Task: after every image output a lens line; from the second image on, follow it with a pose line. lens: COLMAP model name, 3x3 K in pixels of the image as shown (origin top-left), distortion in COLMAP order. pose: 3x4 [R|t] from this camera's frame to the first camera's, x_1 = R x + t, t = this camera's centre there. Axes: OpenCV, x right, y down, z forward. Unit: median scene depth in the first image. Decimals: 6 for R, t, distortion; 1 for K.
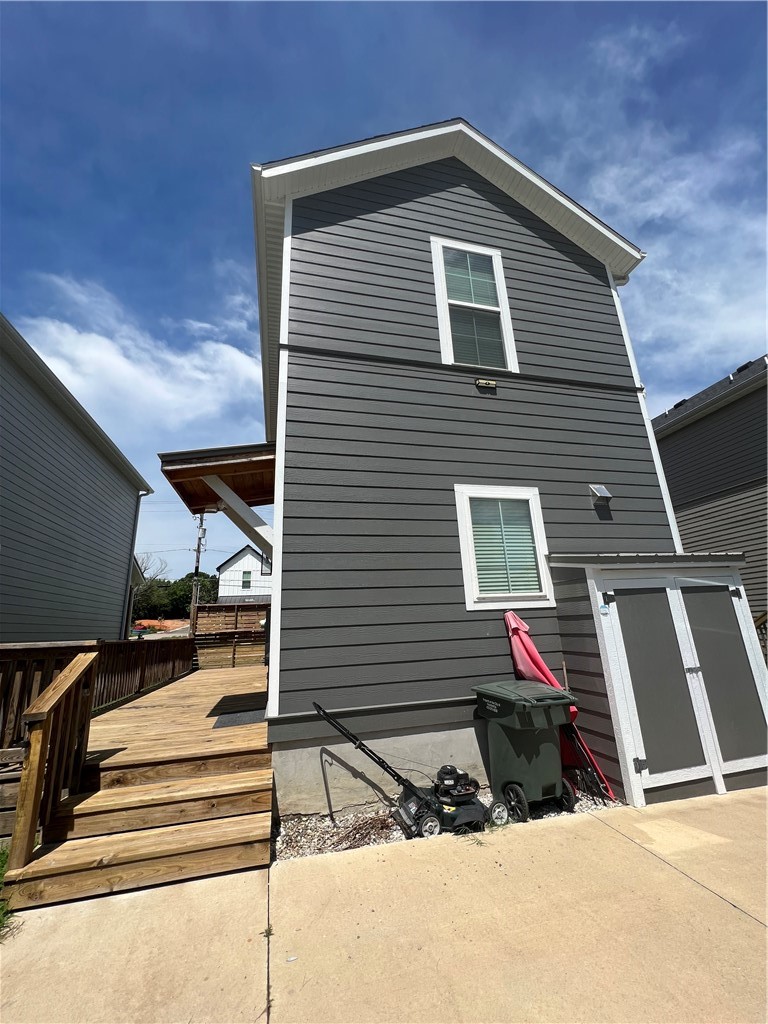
lens RADIAL K [[408.6, 0, 384.0], [0, 408.6, 512.0], [0, 0, 1]] dist [-0.003380, -0.000104]
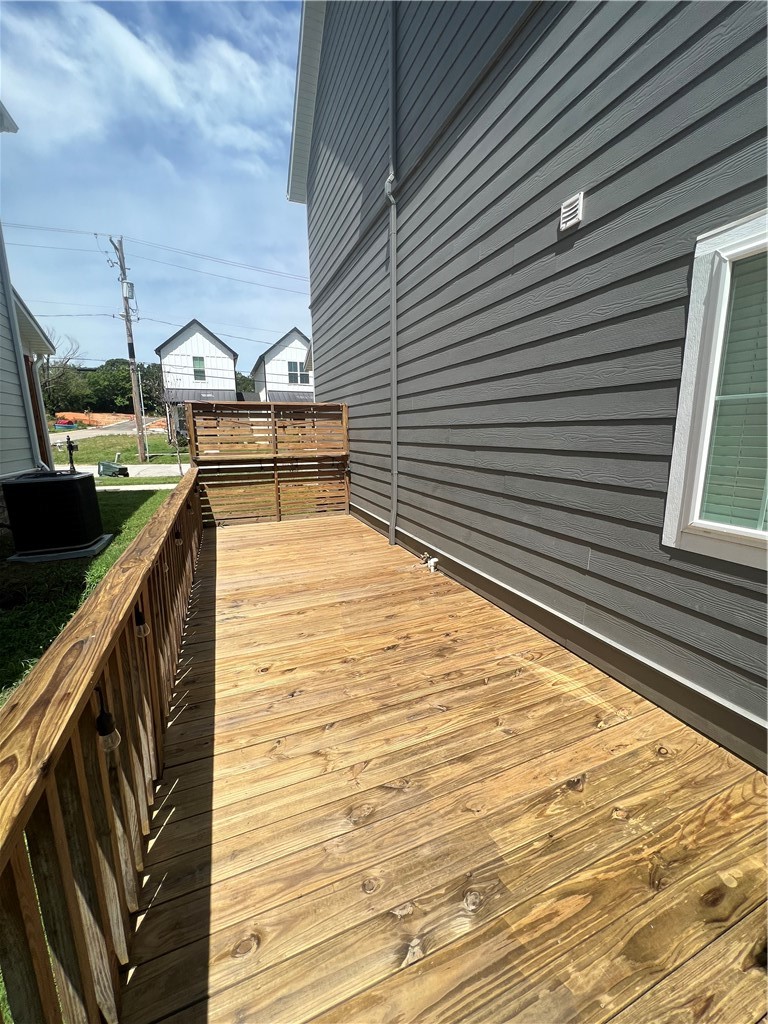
lens RADIAL K [[408.6, 0, 384.0], [0, 408.6, 512.0], [0, 0, 1]] dist [-0.003380, -0.000104]
pose [[0.990400, 0.013629, 0.137556, -0.092814], [-0.074606, 0.890444, 0.448937, 0.035419], [-0.116367, -0.454889, 0.882912, 0.154704]]
